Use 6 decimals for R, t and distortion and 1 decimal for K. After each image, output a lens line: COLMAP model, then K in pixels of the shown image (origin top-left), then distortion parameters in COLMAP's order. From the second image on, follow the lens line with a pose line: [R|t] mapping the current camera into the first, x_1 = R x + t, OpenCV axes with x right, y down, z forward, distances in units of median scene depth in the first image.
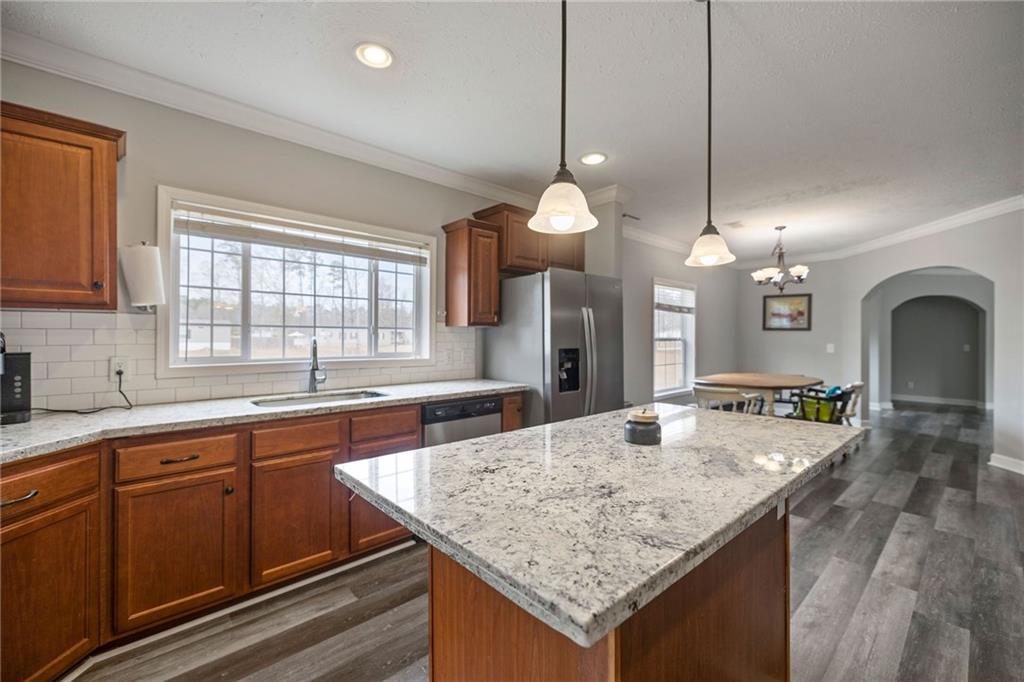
lens RADIAL K [[437.5, 0, 513.1], [0, 437.5, 335.0], [0, 0, 1]] dist [-0.002403, -0.000528]
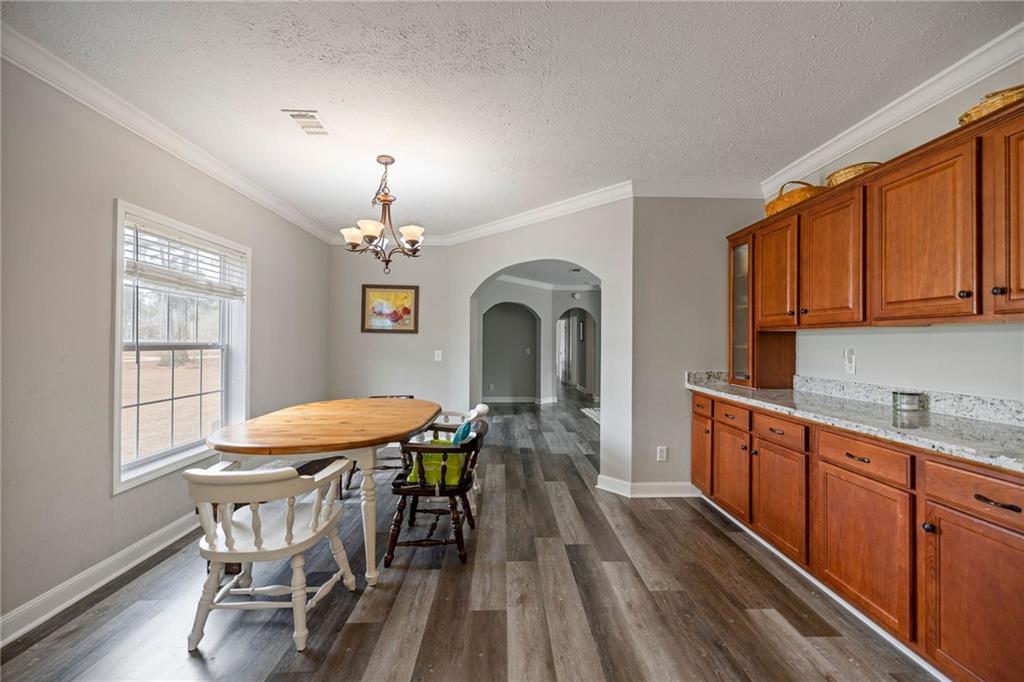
lens RADIAL K [[437.5, 0, 513.9], [0, 437.5, 338.6], [0, 0, 1]] dist [-0.002403, -0.000528]
pose [[0.662834, 0.006273, 0.748740, 0.268302], [-0.005372, 0.999979, -0.003622, 0.001606], [-0.748747, -0.001622, 0.662854, 0.450195]]
